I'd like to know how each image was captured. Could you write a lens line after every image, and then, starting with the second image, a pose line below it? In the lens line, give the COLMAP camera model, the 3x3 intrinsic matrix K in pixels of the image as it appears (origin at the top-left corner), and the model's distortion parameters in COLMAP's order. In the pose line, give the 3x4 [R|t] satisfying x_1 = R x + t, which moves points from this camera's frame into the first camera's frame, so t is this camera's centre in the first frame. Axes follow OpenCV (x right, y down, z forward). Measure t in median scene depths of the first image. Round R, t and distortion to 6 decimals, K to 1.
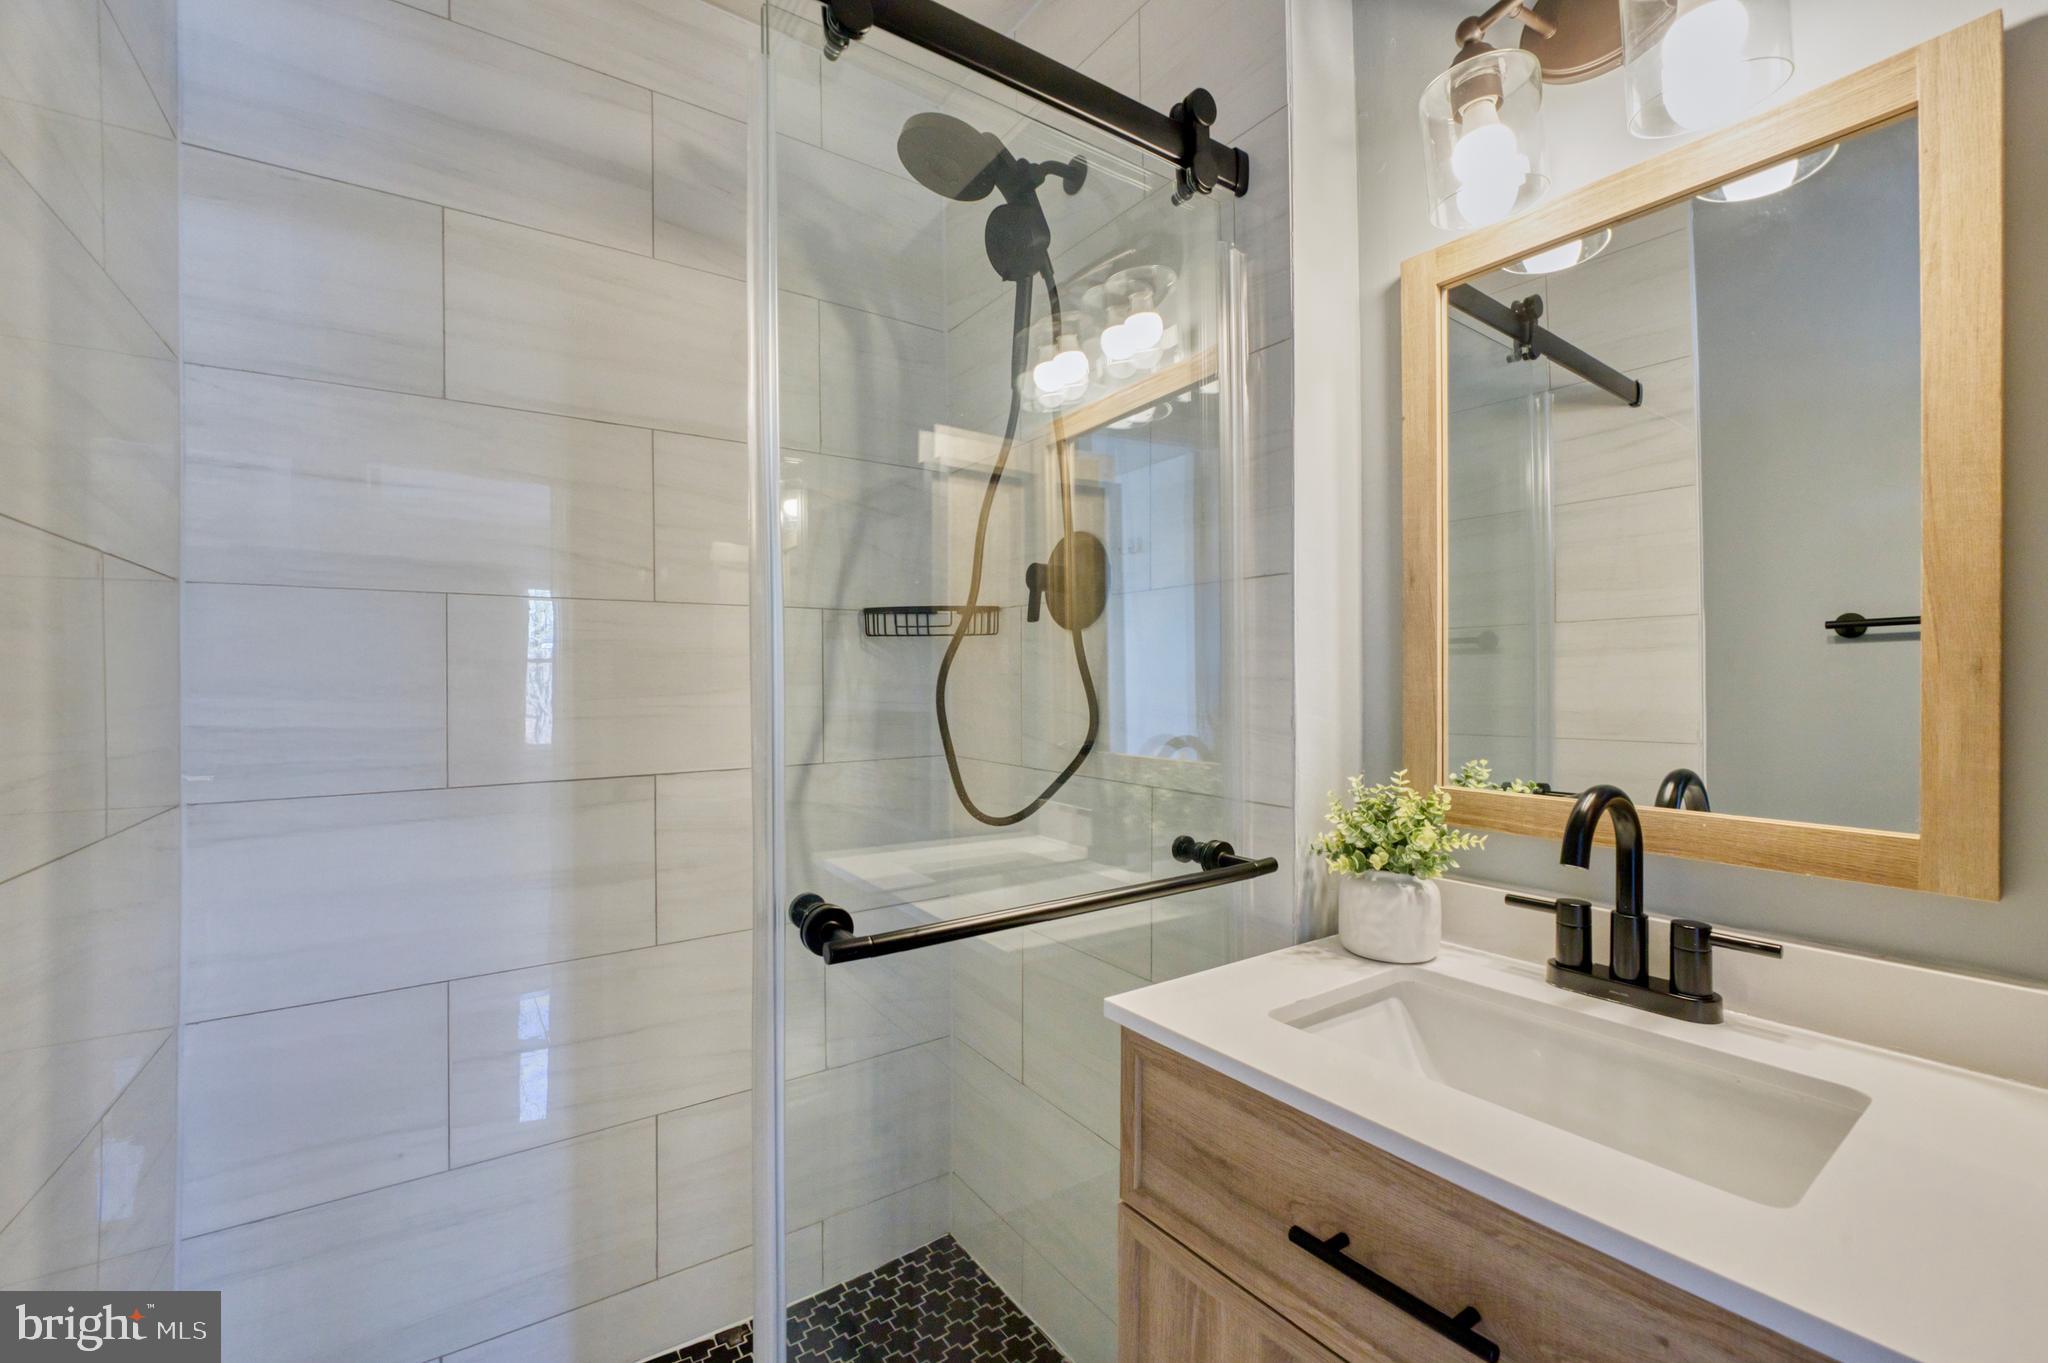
lens RADIAL K [[839.7, 0, 1010.4], [0, 839.7, 697.3], [0, 0, 1]] dist [-0.015200, -0.000122]
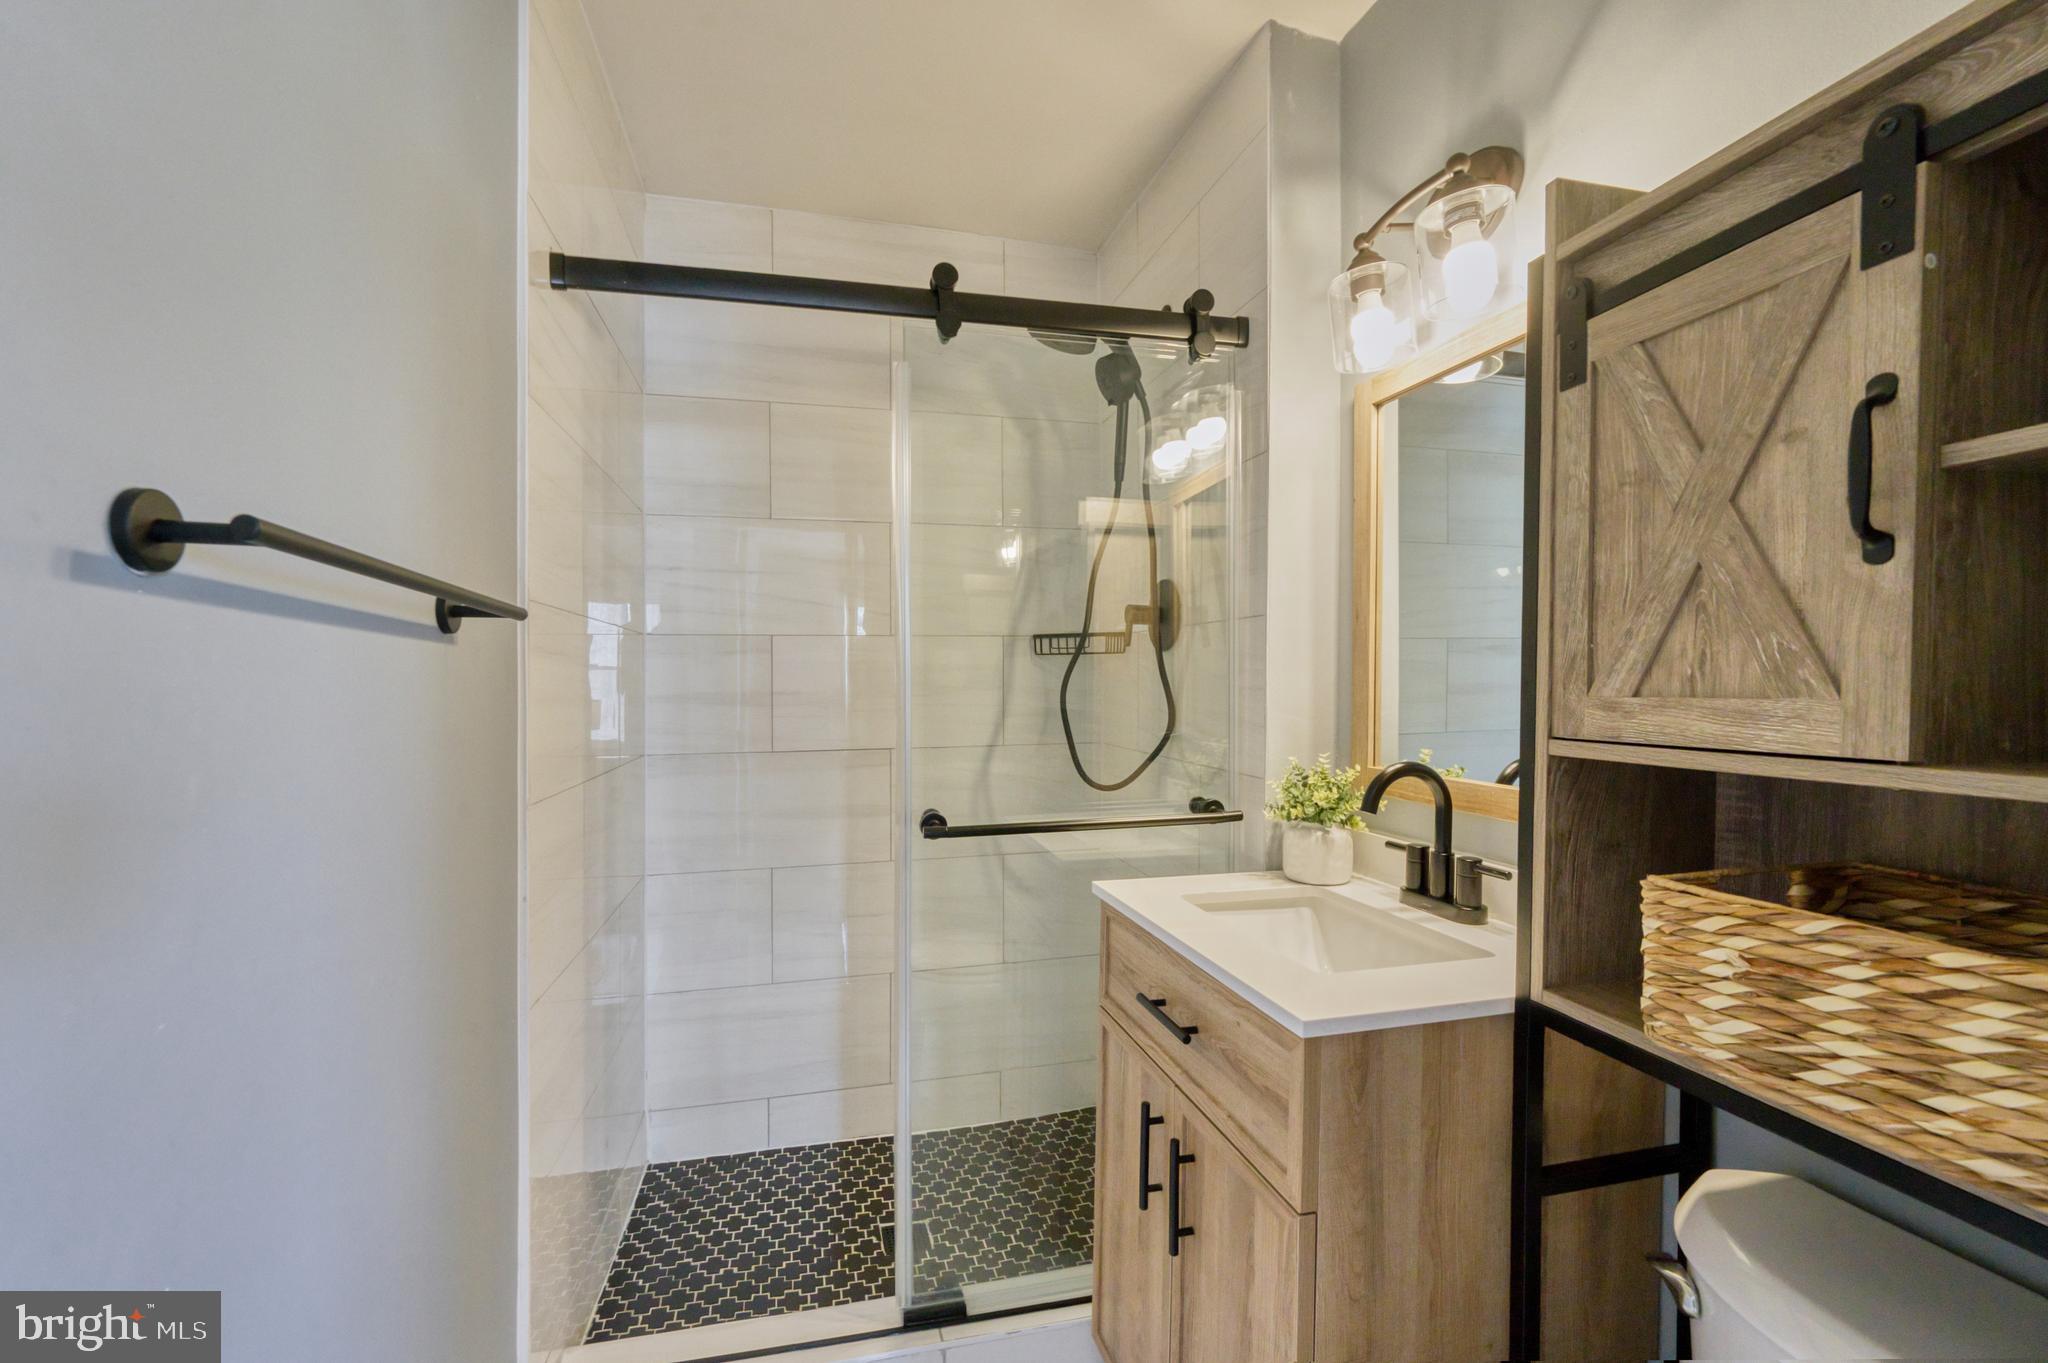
lens RADIAL K [[839.7, 0, 1028.6], [0, 839.7, 683.8], [0, 0, 1]] dist [-0.015200, -0.000122]
pose [[0.945447, -0.000352, -0.325777, 0.413002], [-0.004000, 0.999911, -0.012689, -0.010340], [0.325753, 0.013300, 0.945361, -0.480414]]
